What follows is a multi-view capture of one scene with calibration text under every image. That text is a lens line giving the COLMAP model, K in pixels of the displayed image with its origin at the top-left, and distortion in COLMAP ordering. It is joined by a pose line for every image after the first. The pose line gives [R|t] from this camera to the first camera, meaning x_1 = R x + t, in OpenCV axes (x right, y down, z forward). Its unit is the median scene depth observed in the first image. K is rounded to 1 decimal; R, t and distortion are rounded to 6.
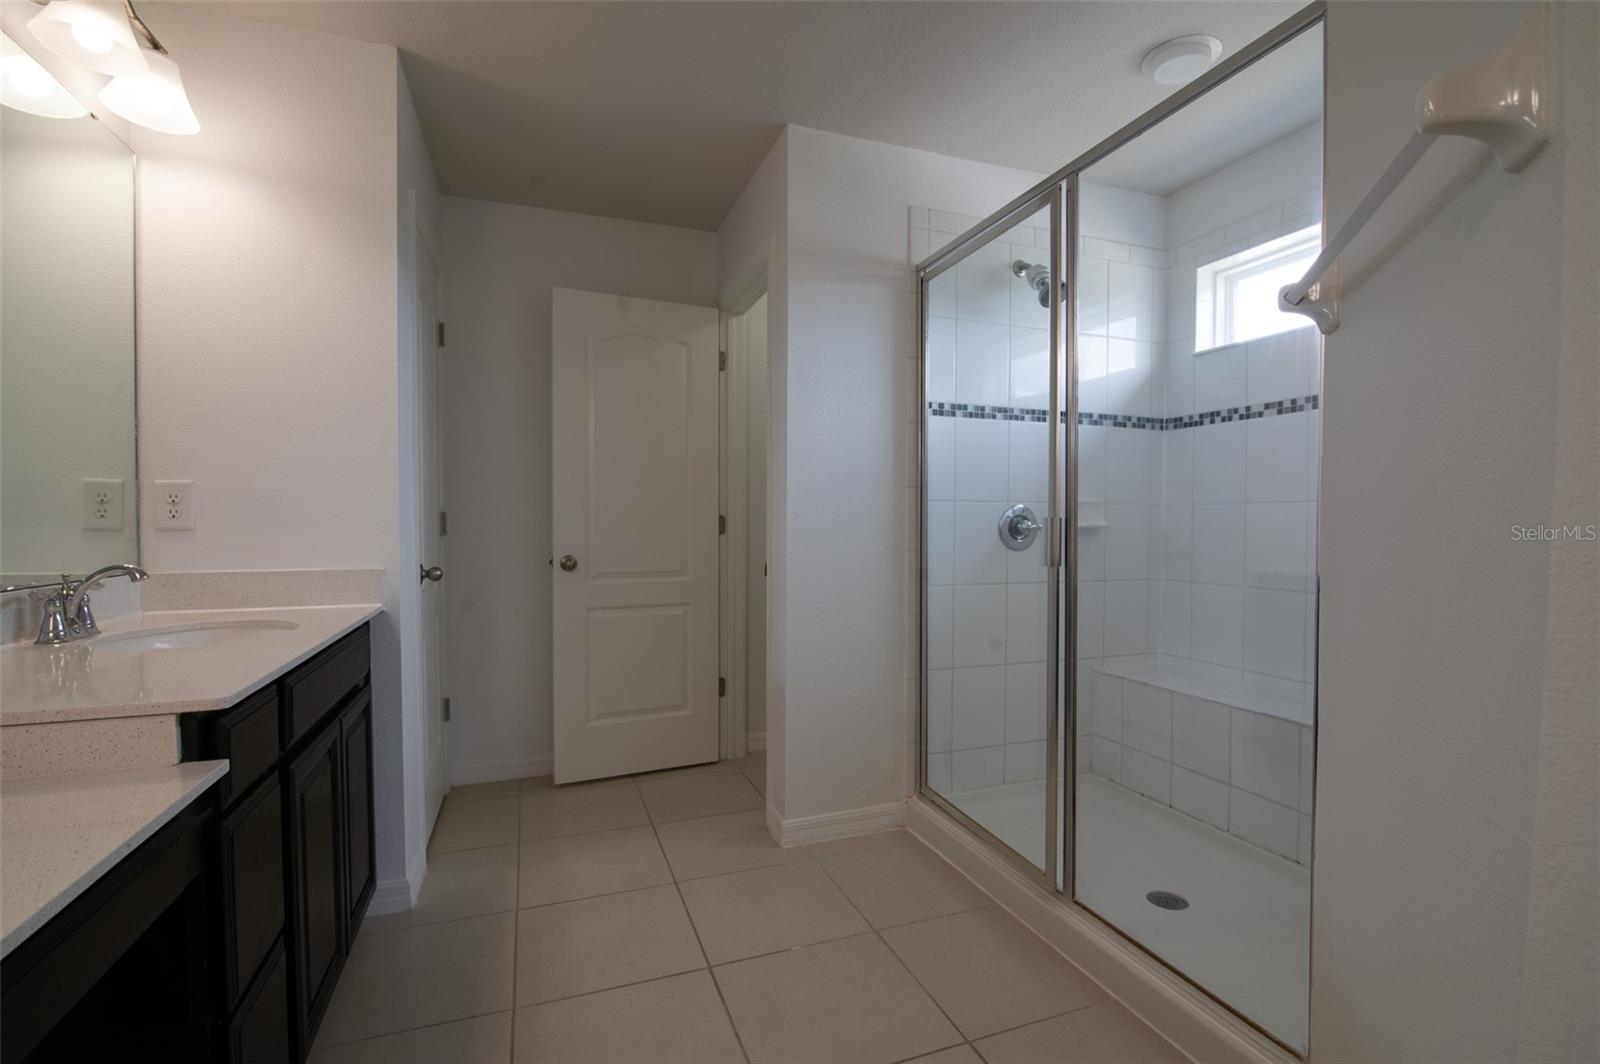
lens RADIAL K [[740.9, 0, 811.6], [0, 740.9, 537.4], [0, 0, 1]] dist [-0.018457, 0.000115]
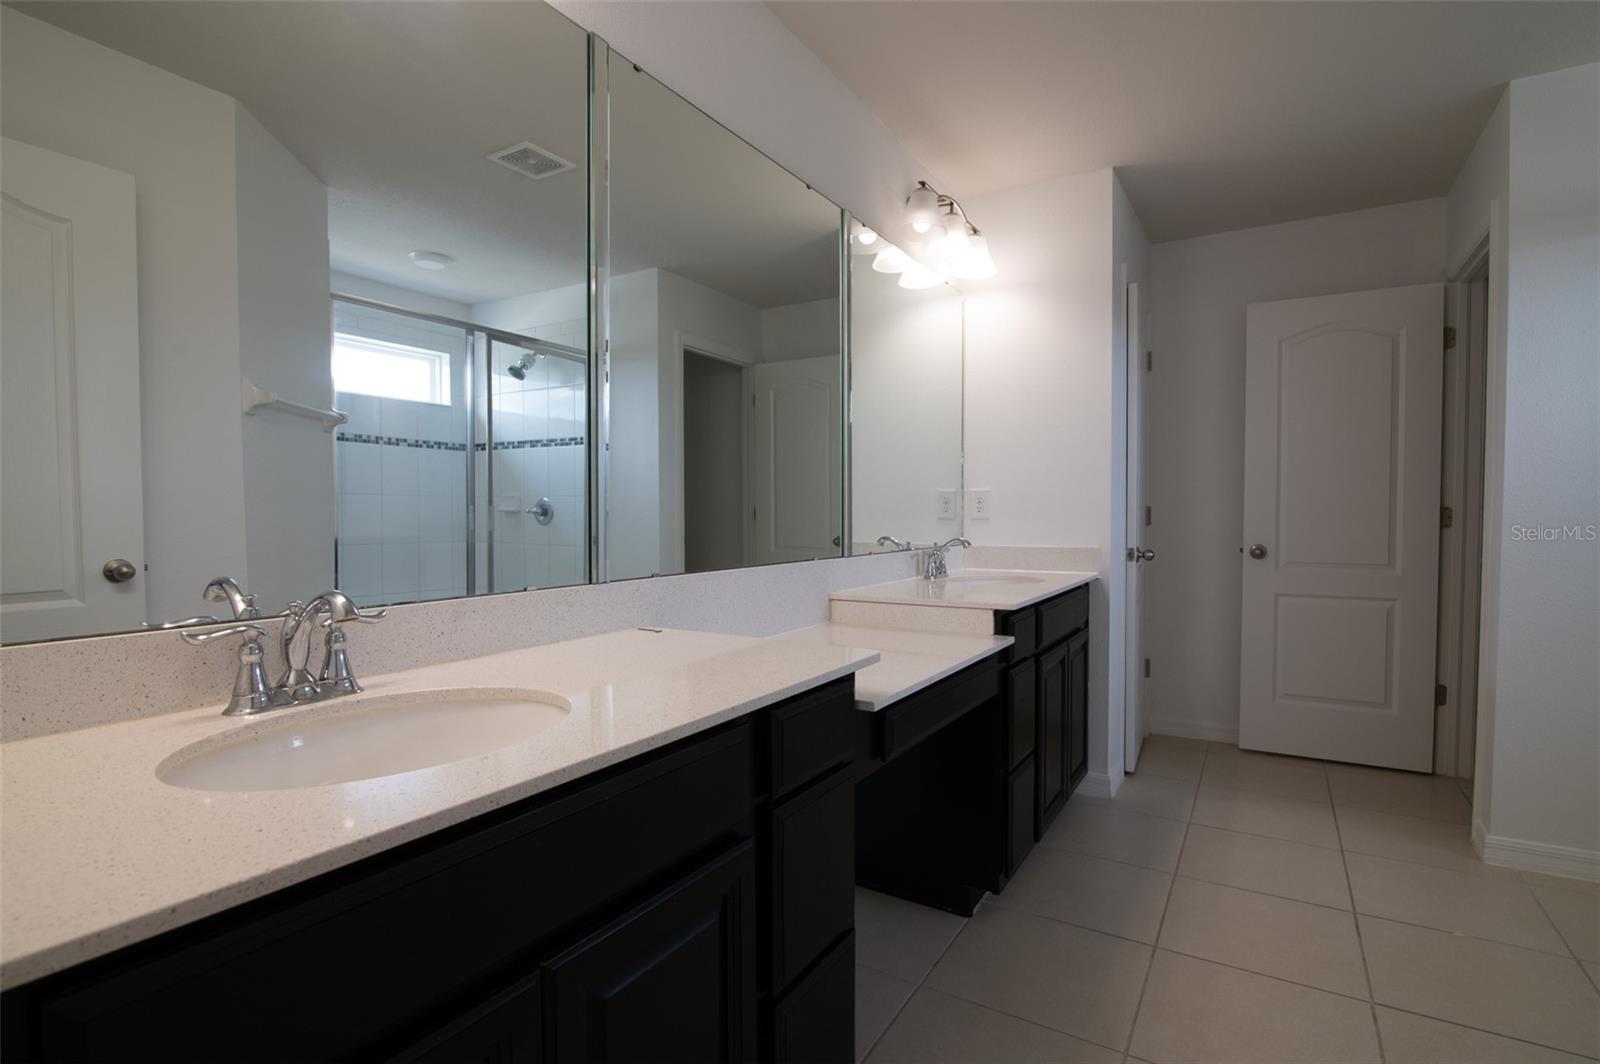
lens RADIAL K [[740.9, 0, 811.6], [0, 740.9, 537.4], [0, 0, 1]] dist [-0.018457, 0.000115]
pose [[0.611013, 0.022741, -0.791294, 0.204871], [-0.015253, 0.999740, 0.016954, 0.008207], [0.791473, 0.001710, 0.611201, -0.304566]]
